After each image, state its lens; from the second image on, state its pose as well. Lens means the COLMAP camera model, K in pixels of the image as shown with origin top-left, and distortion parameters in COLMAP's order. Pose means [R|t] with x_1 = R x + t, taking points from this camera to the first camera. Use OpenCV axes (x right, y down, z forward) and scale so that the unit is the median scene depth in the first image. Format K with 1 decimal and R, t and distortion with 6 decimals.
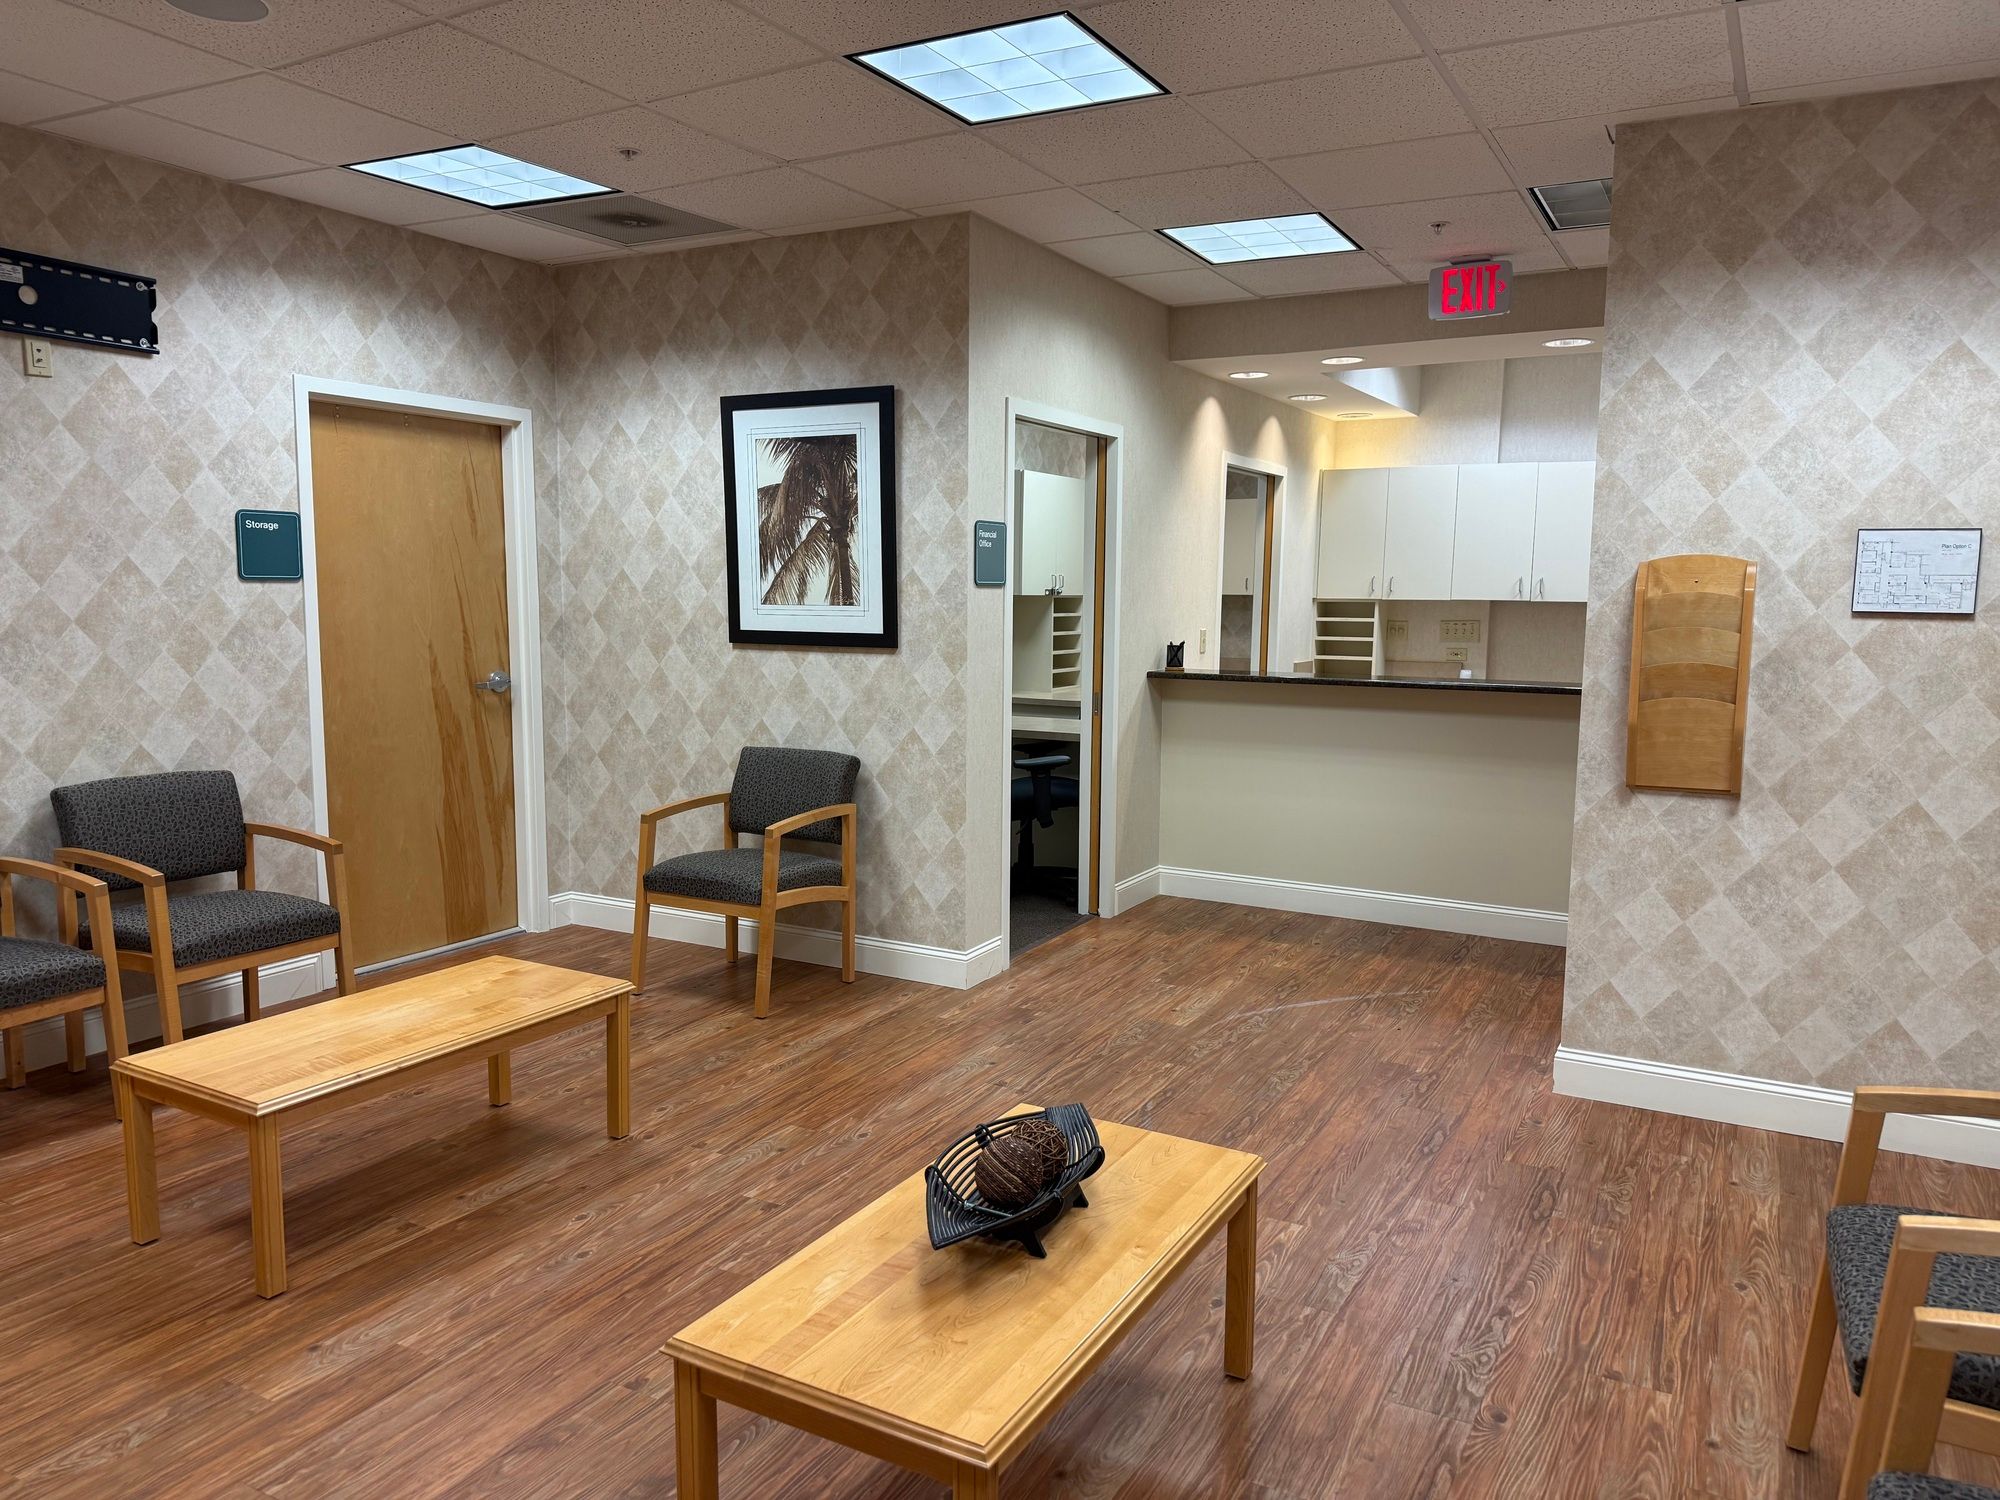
lens RADIAL K [[1404.3, 0, 1007.9], [0, 1404.3, 756.9], [0, 0, 1]] dist [-0.021767, -0.011491]
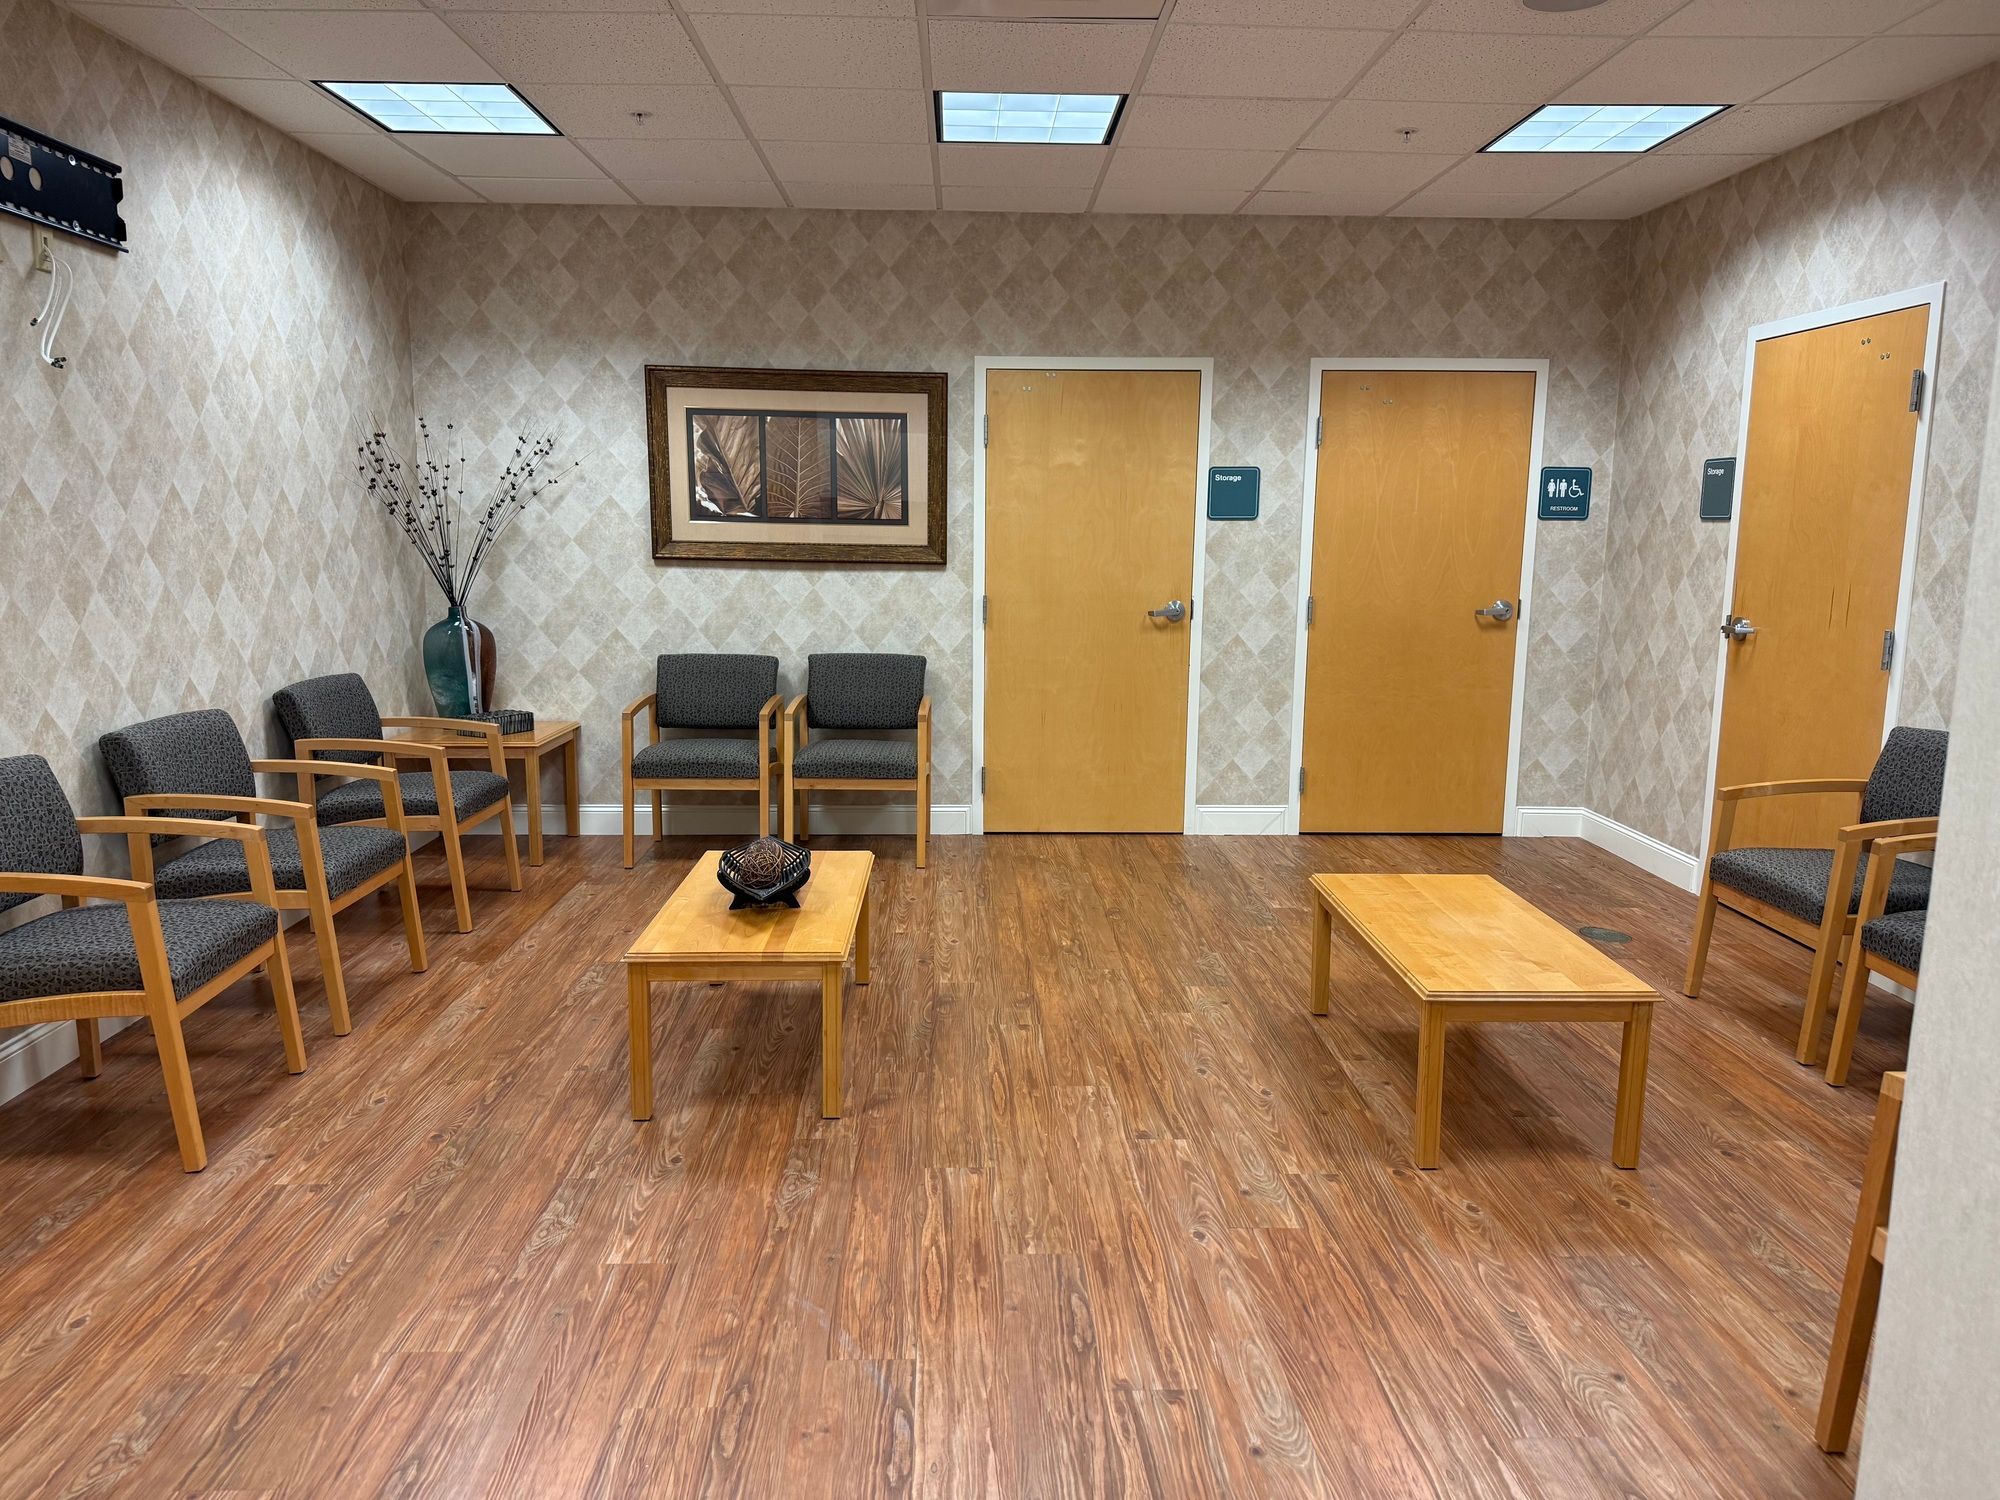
lens RADIAL K [[1404.3, 0, 1008.4], [0, 1404.3, 742.9], [0, 0, 1]] dist [-0.021767, -0.011491]
pose [[-0.860527, 0.062444, -0.505563, 0.409780], [-0.081887, 0.962595, 0.258275, -0.203753], [0.502780, 0.263652, -0.823226, 1.737706]]
